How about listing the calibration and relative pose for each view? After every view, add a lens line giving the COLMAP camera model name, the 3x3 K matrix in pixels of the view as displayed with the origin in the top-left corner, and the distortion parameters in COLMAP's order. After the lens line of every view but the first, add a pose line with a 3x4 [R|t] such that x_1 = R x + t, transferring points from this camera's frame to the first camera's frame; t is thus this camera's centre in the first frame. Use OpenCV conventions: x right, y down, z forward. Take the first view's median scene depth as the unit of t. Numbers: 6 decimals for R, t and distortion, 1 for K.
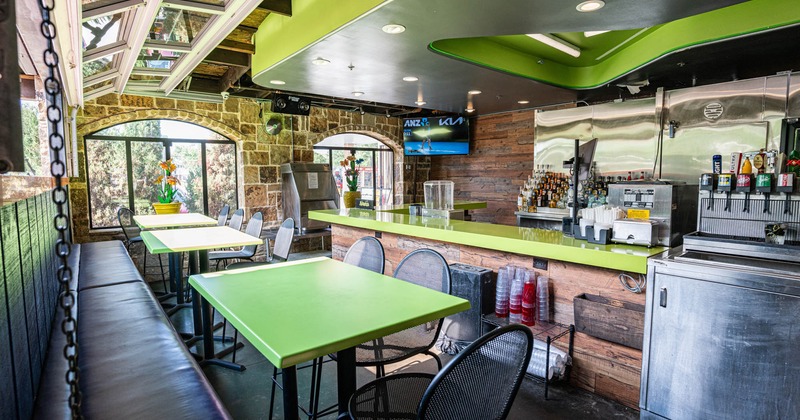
lens RADIAL K [[395.5, 0, 400.0], [0, 395.5, 210.0], [0, 0, 1]] dist [-0.038375, 0.000651]
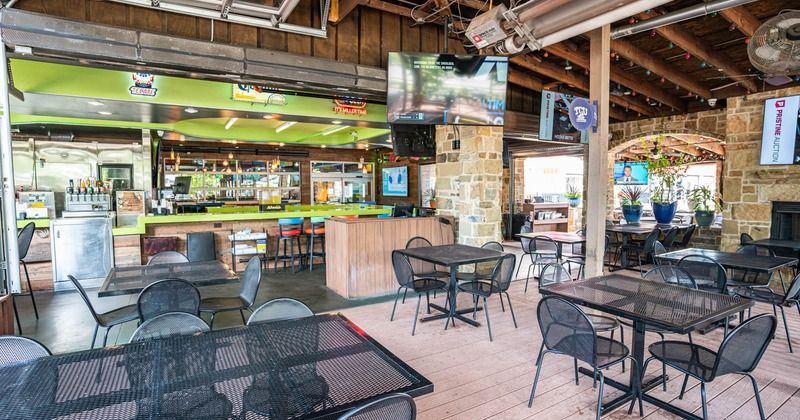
lens RADIAL K [[395.5, 0, 400.0], [0, 395.5, 210.0], [0, 0, 1]] dist [-0.038375, 0.000651]
pose [[0.143806, -0.047006, 0.988489, -1.412266], [0.076896, 0.996382, 0.036194, 0.133726], [-0.986614, 0.070806, 0.146901, -1.528620]]
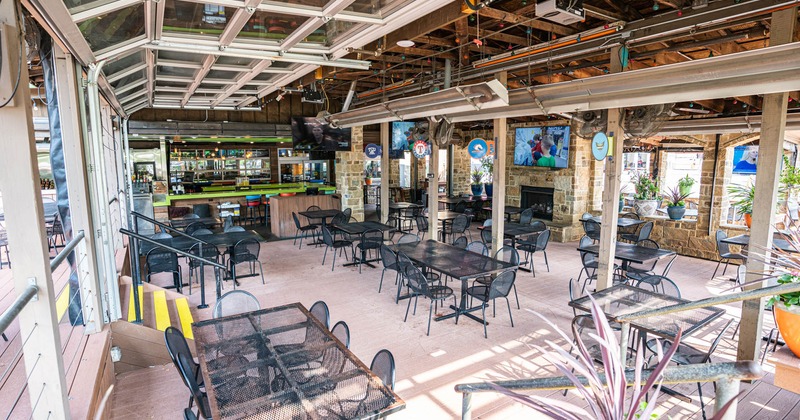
lens RADIAL K [[395.5, 0, 400.0], [0, 395.5, 210.0], [0, 0, 1]] dist [-0.038375, 0.000651]
pose [[0.116368, -0.127552, 0.984982, -3.443325], [0.081317, 0.989613, 0.118545, -0.025264], [-0.989872, 0.066301, 0.125532, -2.797637]]
